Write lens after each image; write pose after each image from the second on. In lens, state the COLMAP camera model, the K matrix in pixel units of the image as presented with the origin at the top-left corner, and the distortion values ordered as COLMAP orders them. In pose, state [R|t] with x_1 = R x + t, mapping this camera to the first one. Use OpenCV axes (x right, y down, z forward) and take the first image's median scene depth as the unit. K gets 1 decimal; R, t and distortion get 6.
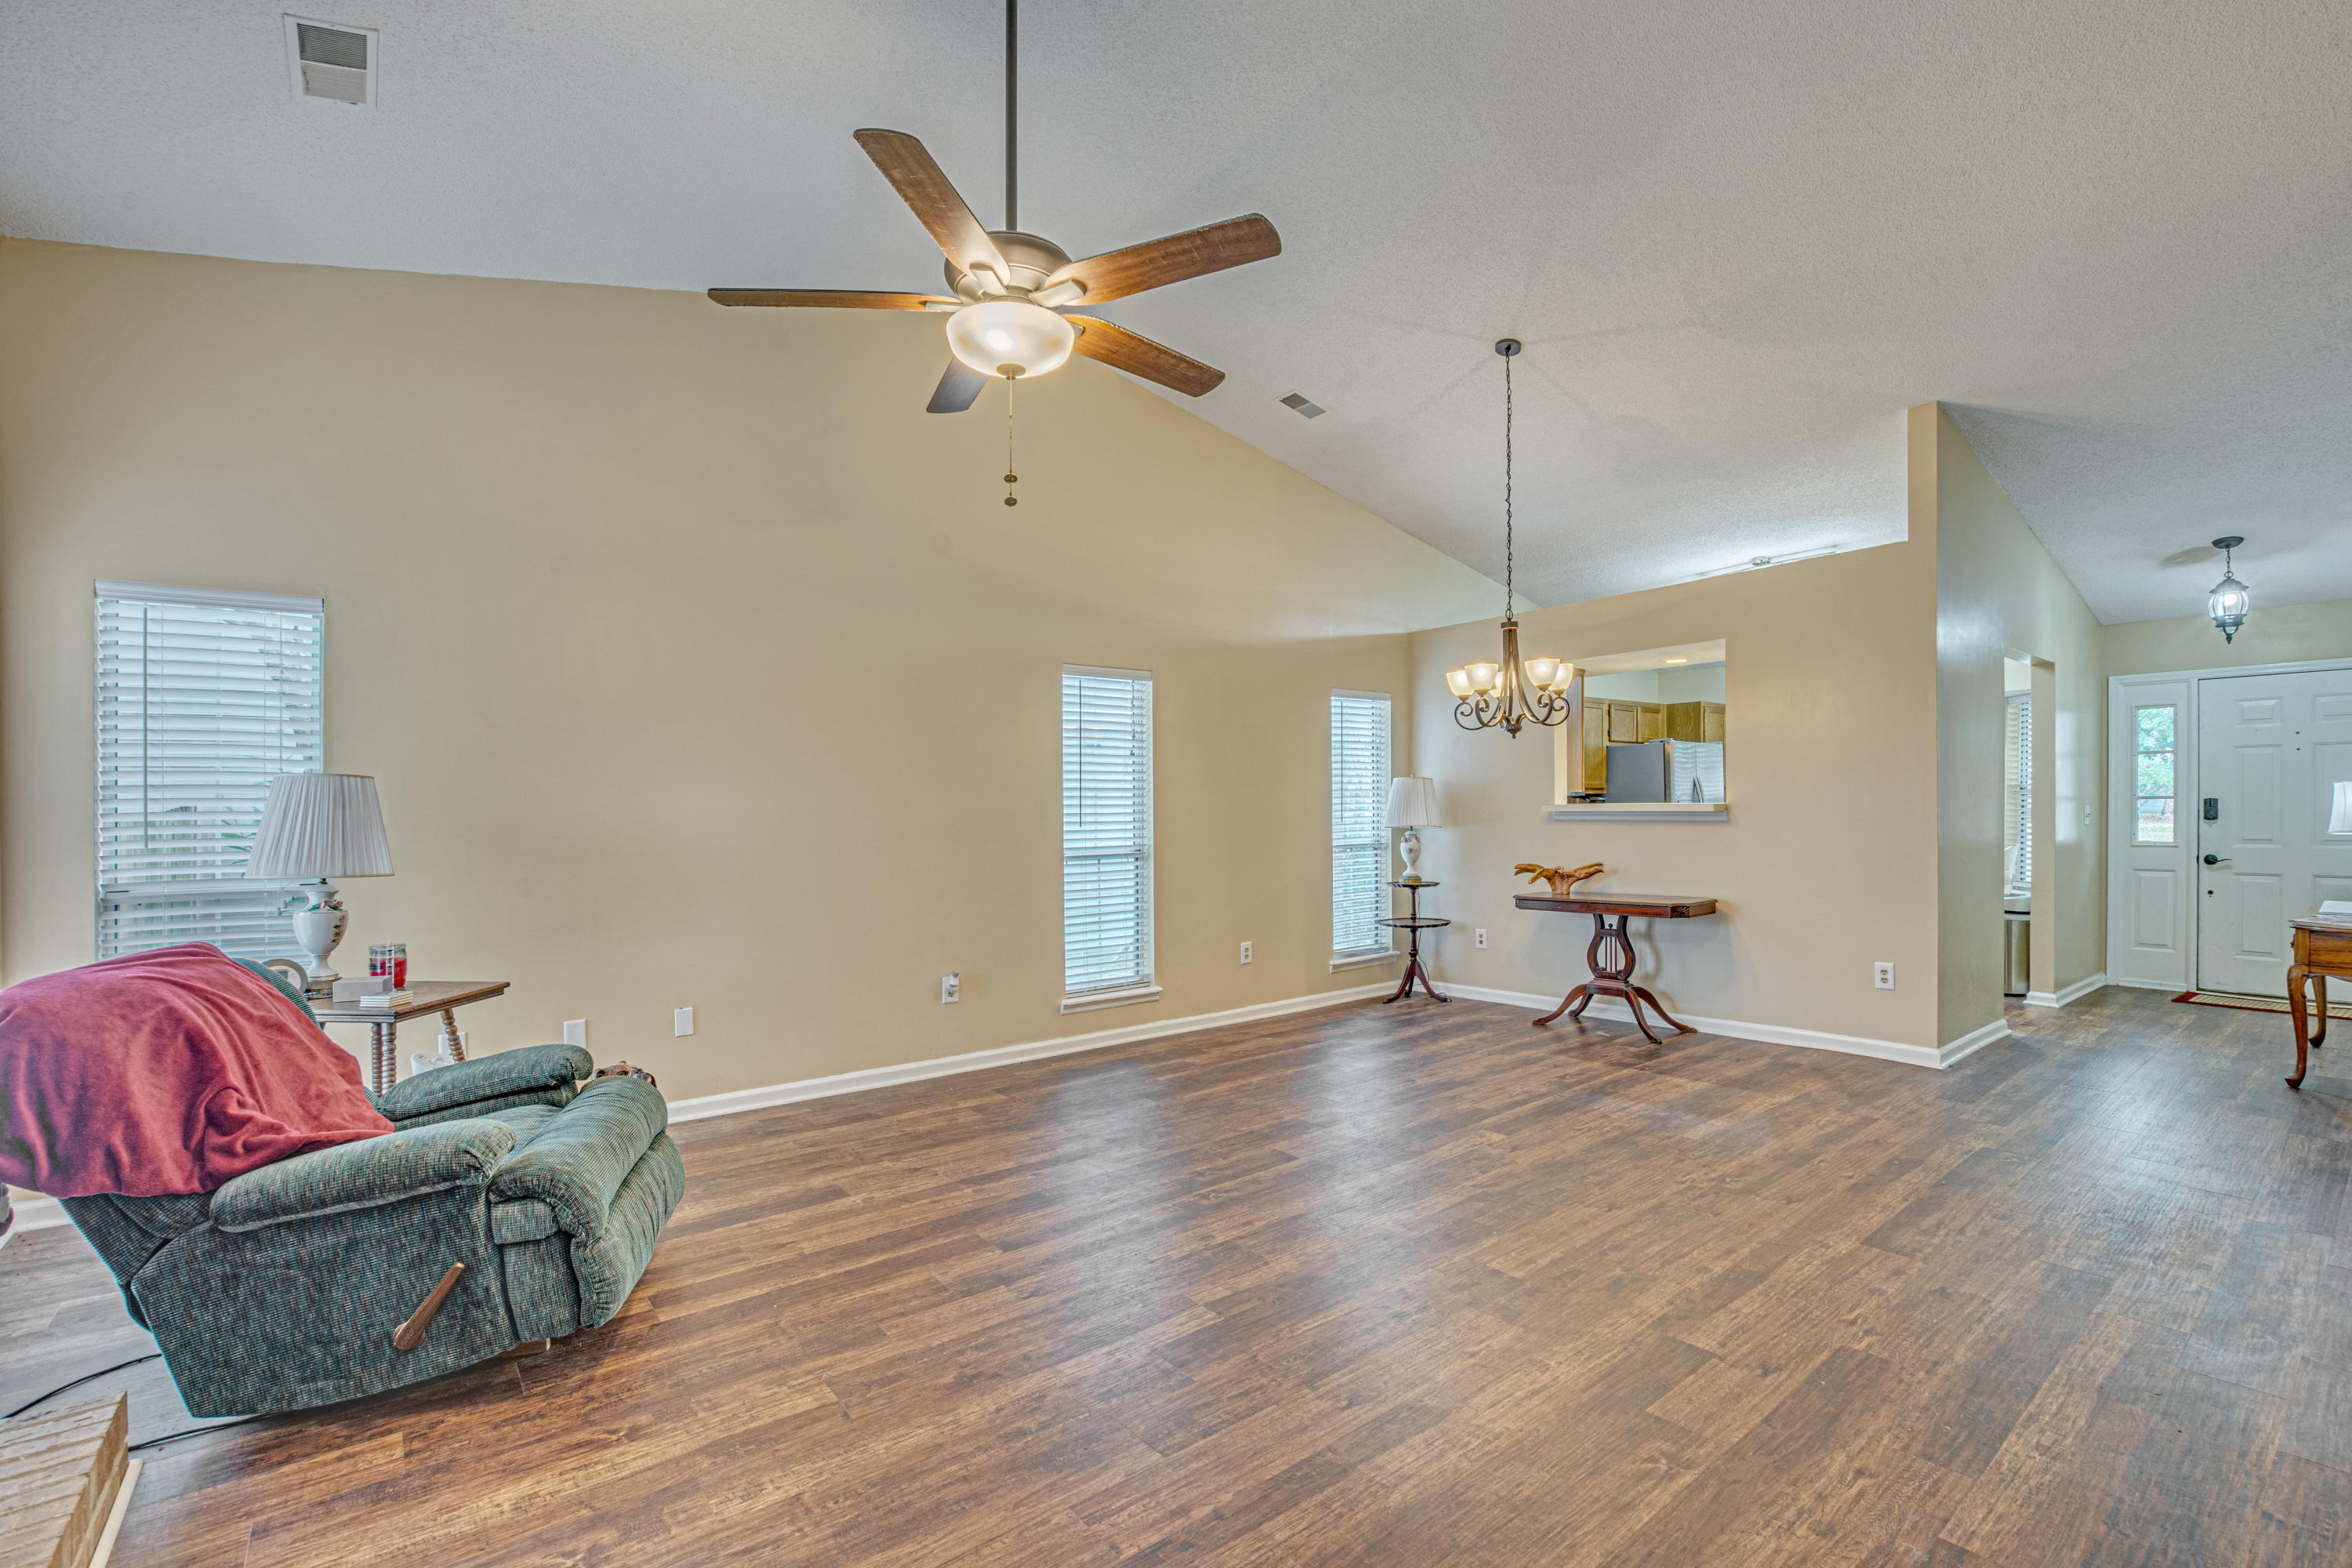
lens RADIAL K [[1031.4, 0, 1140.5], [0, 1031.4, 816.4], [0, 0, 1]] dist [-0.036015, 0.000616]
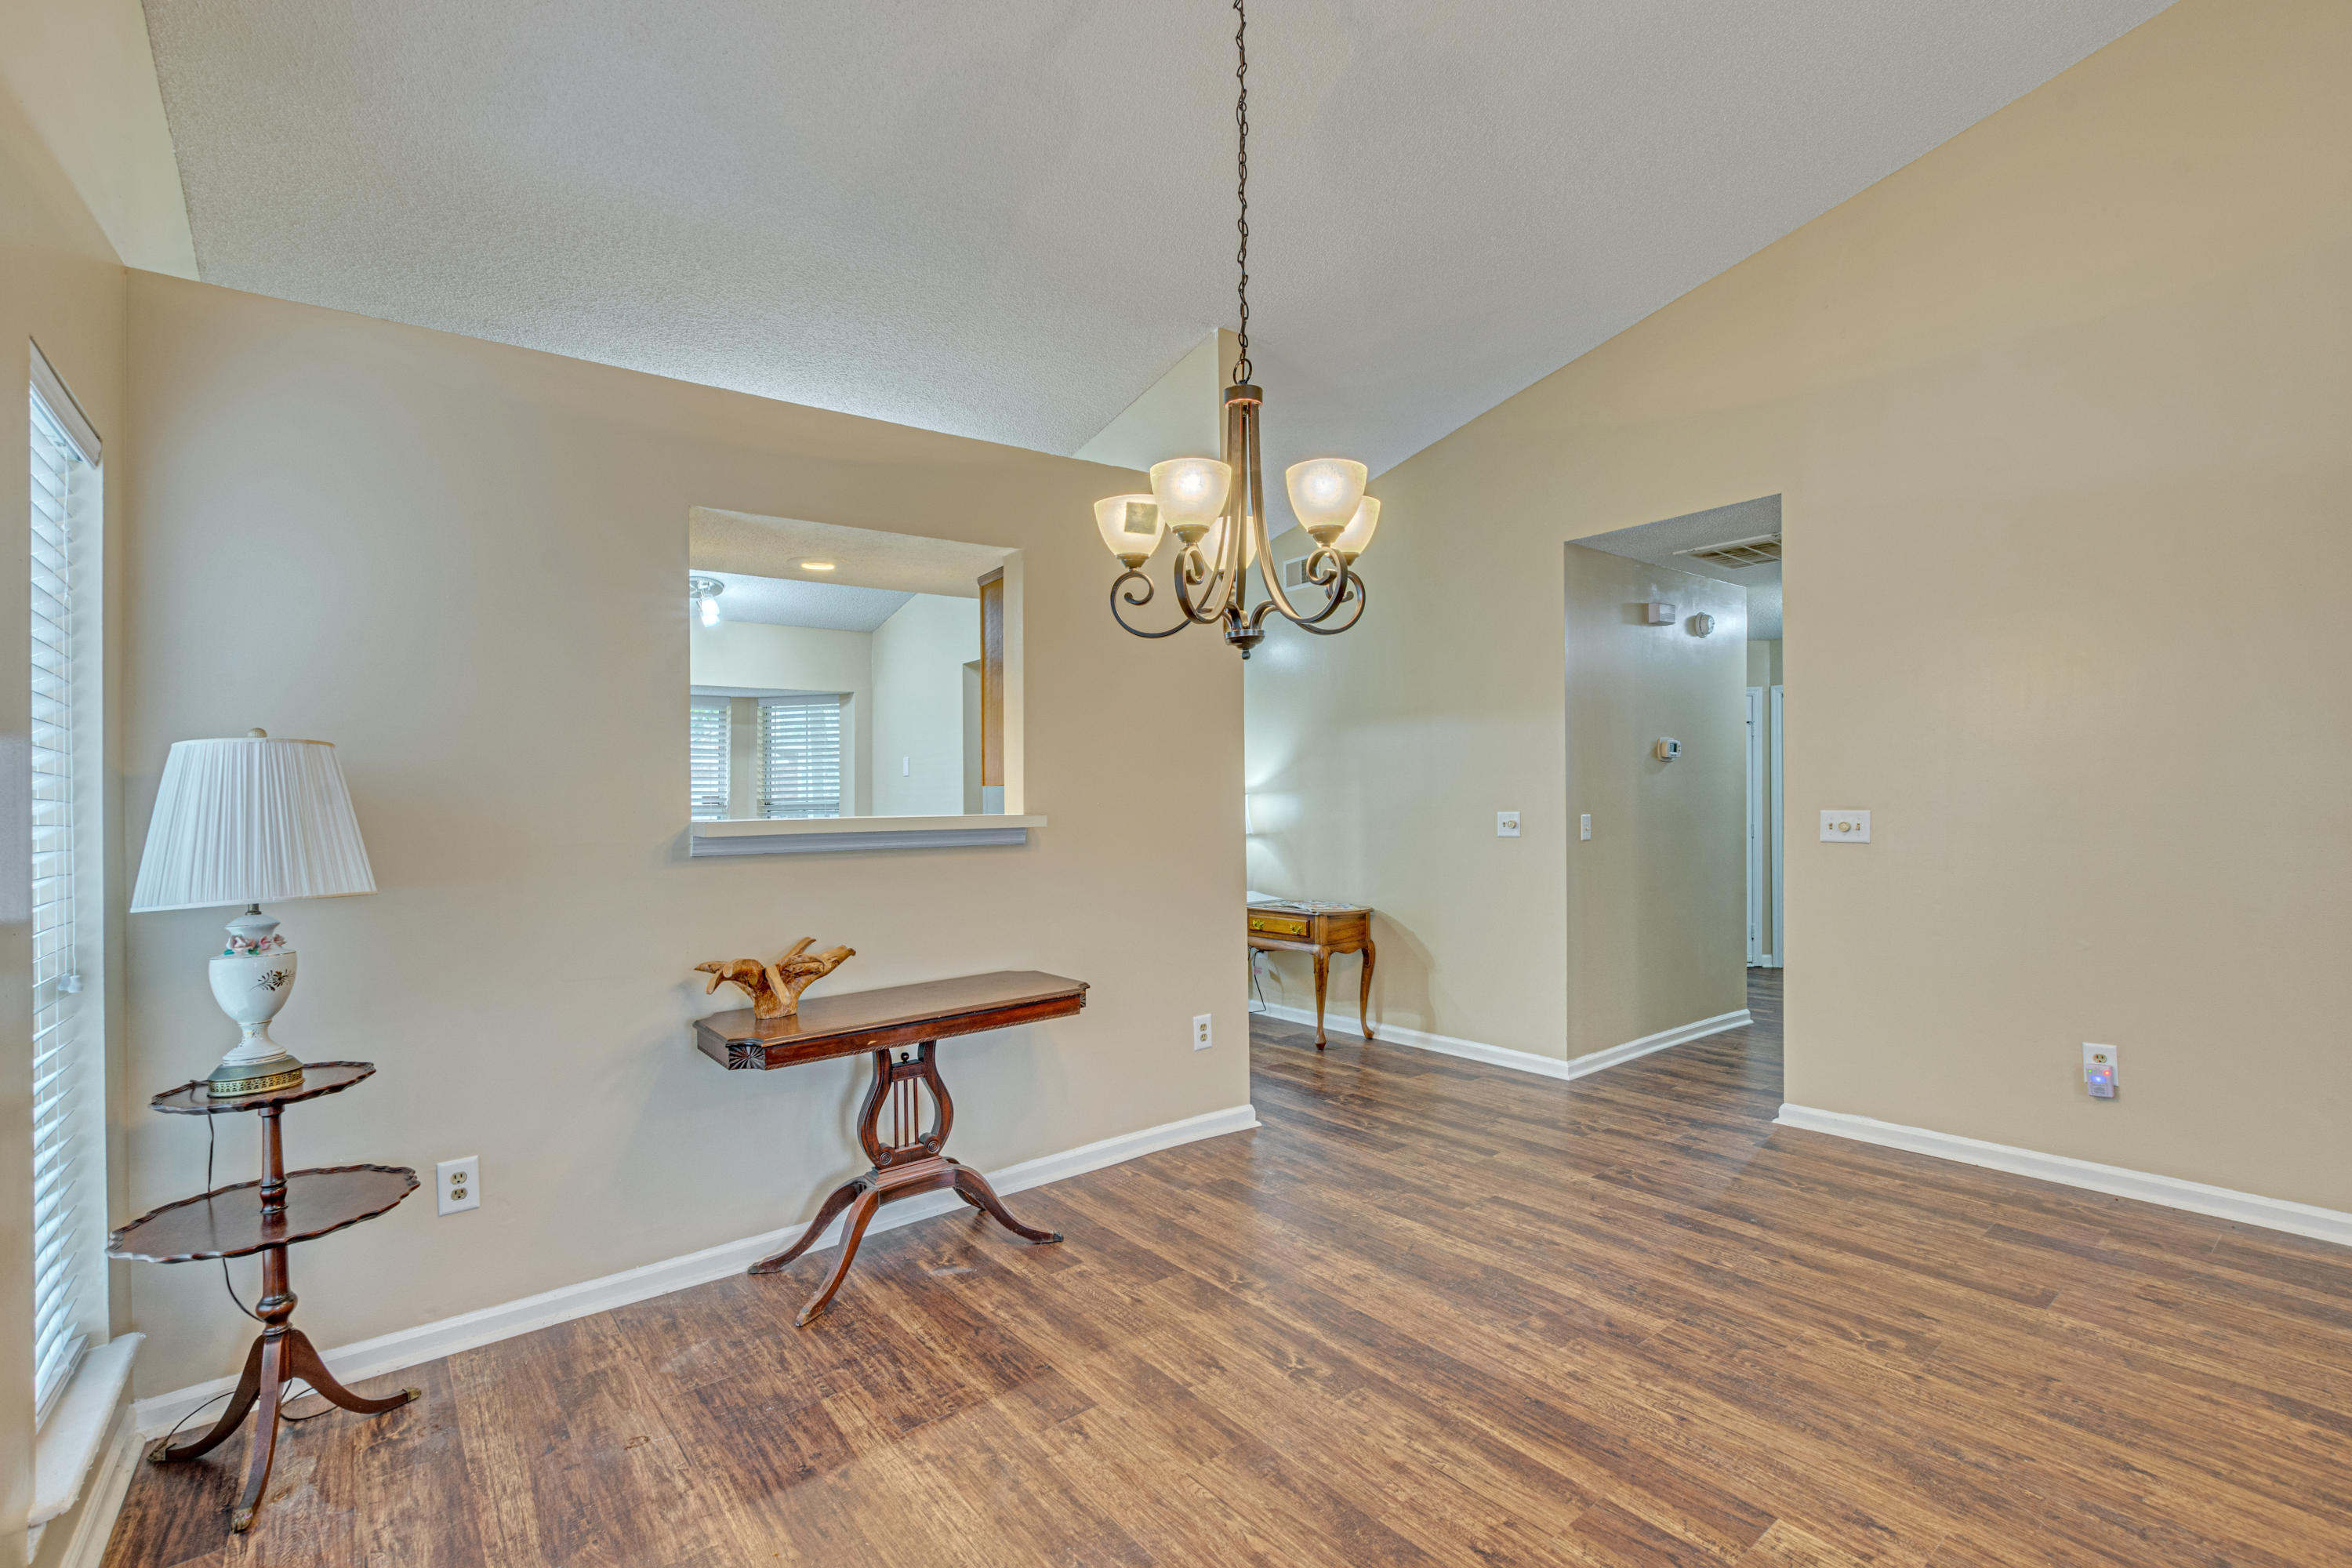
lens RADIAL K [[1053.8, 0, 1276.7], [0, 1053.8, 797.6], [0, 0, 1]] dist [-0.015006, 0.000737]
pose [[-0.046478, 0.016412, 0.998784, -0.072269], [0.031588, 0.999389, -0.014952, -0.008074], [-0.998420, 0.030854, -0.046968, 0.855380]]
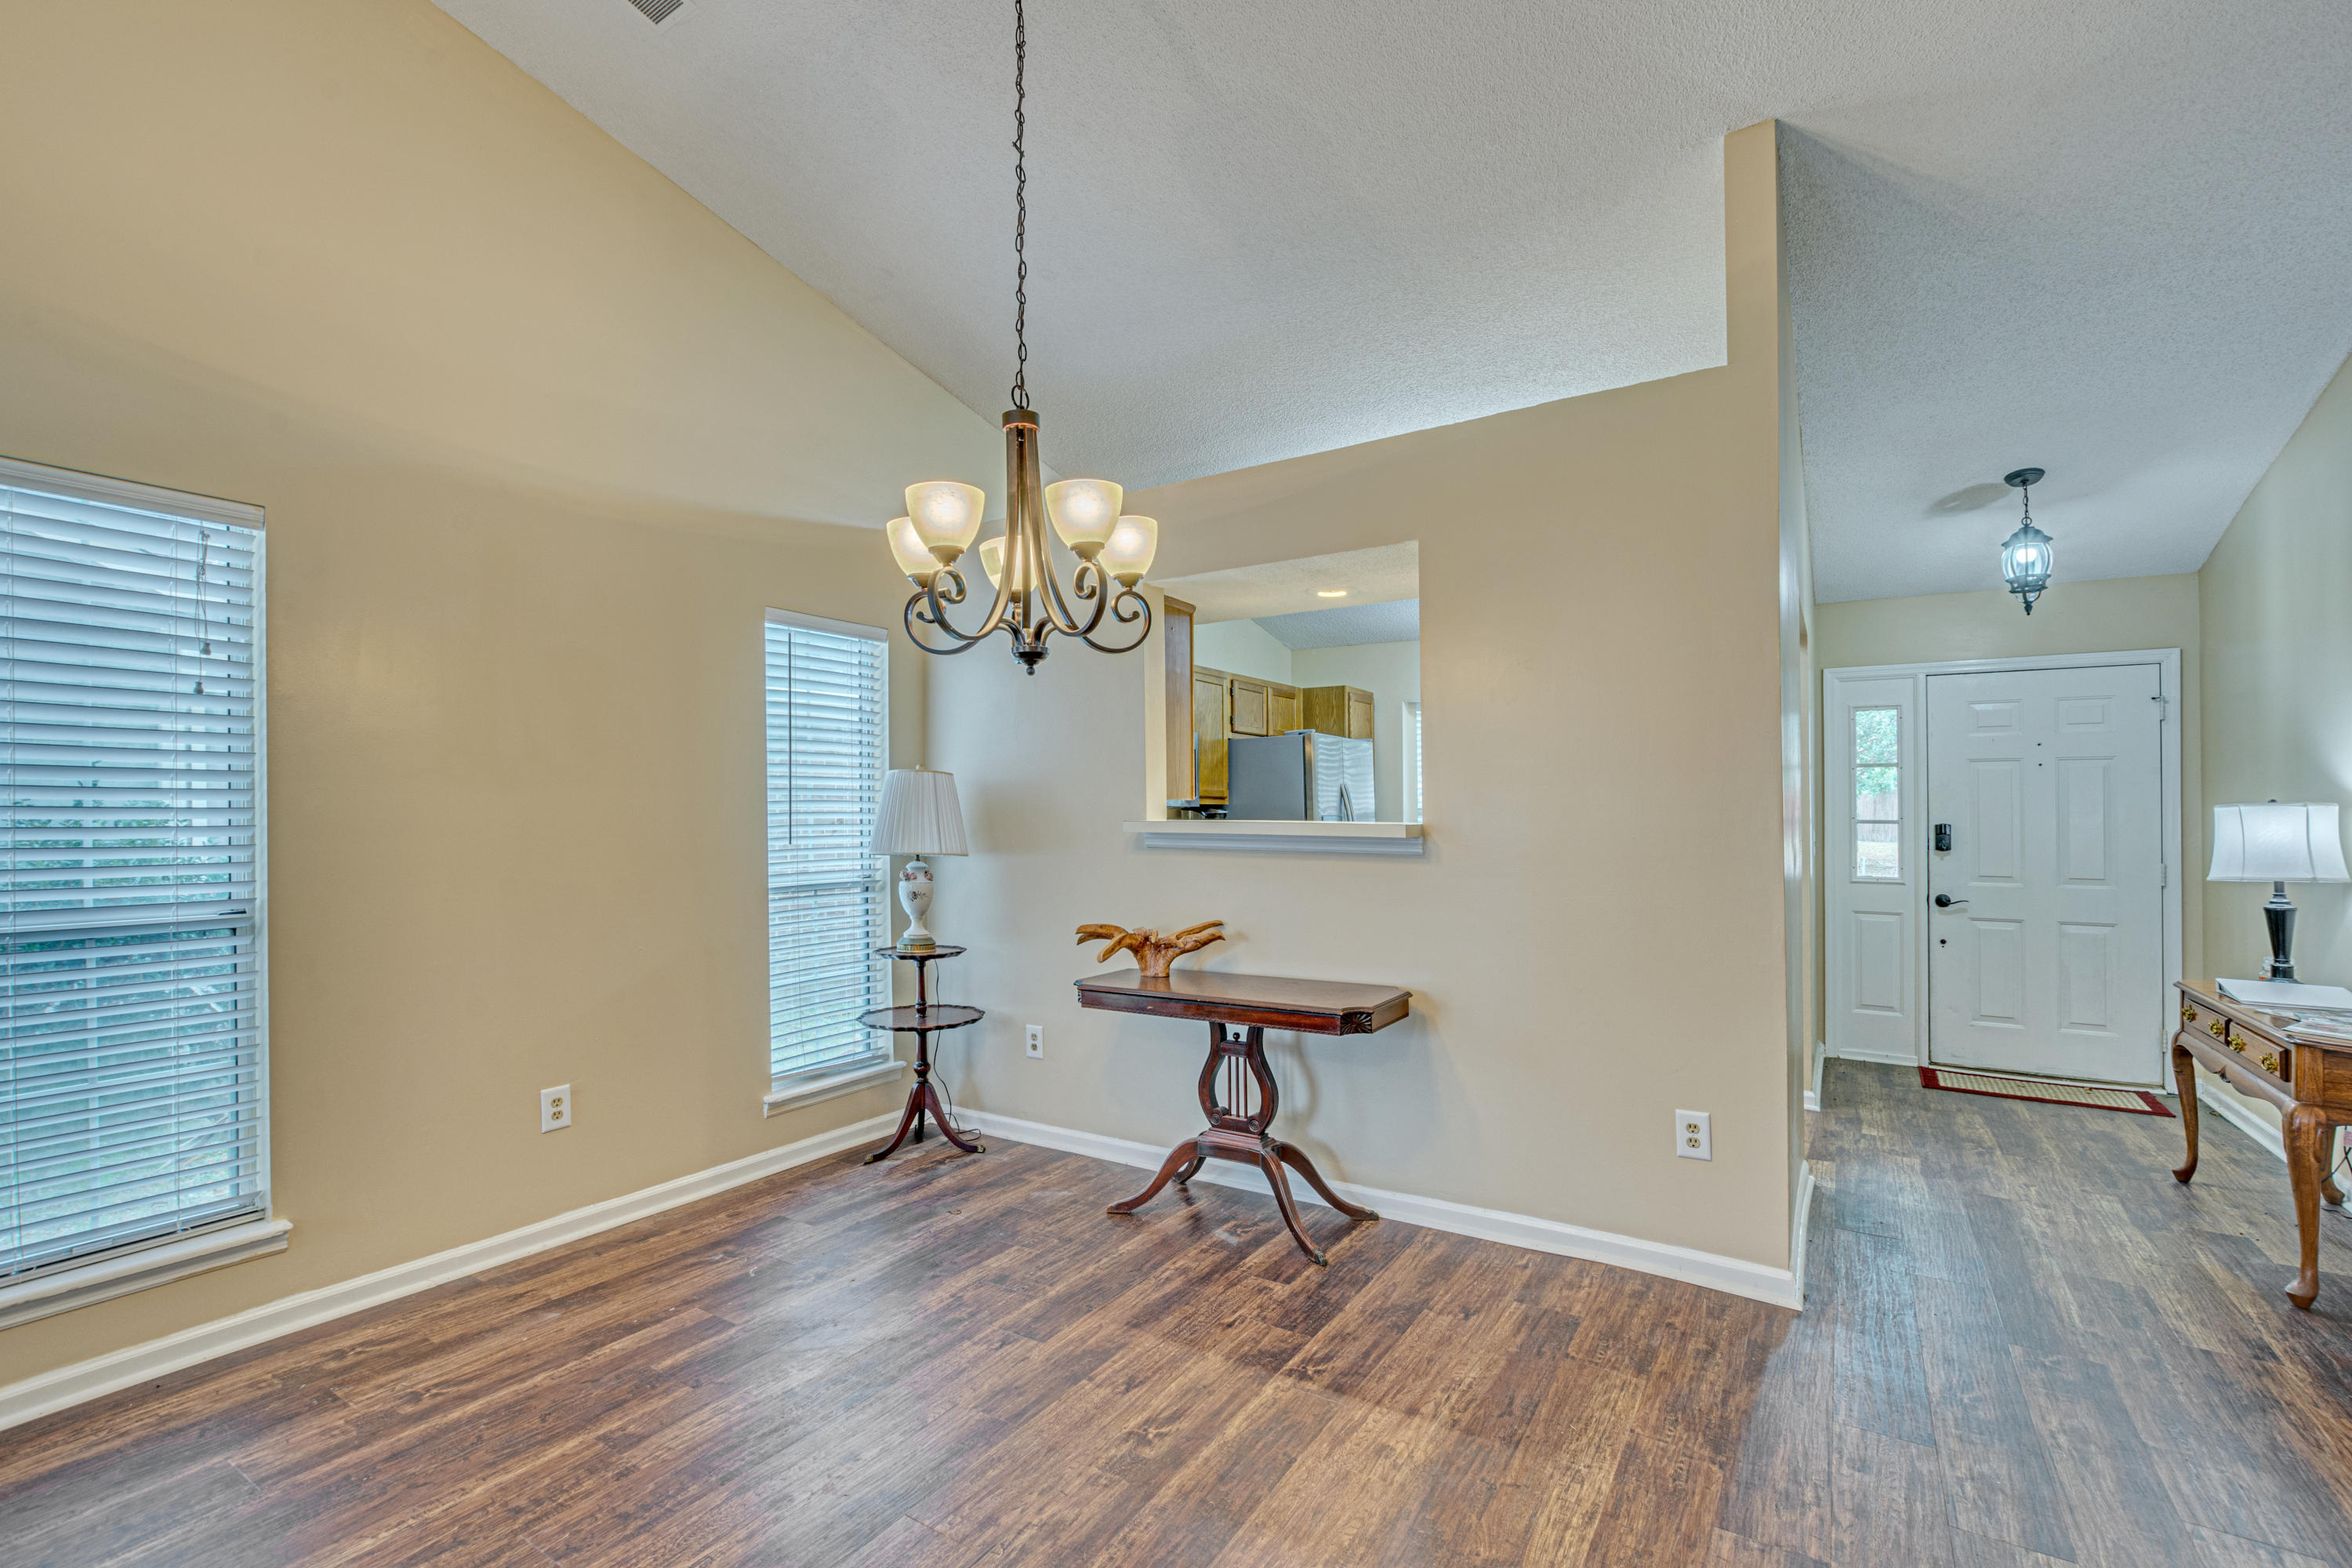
lens RADIAL K [[1066.7, 0, 1088.6], [0, 1066.7, 774.2], [0, 0, 1]] dist [-0.012509, 0.000612]
pose [[0.954895, 0.027980, 0.295623, 0.206931], [-0.013140, 0.998557, -0.052068, -0.005908], [-0.296654, 0.045835, 0.953885, 0.463278]]
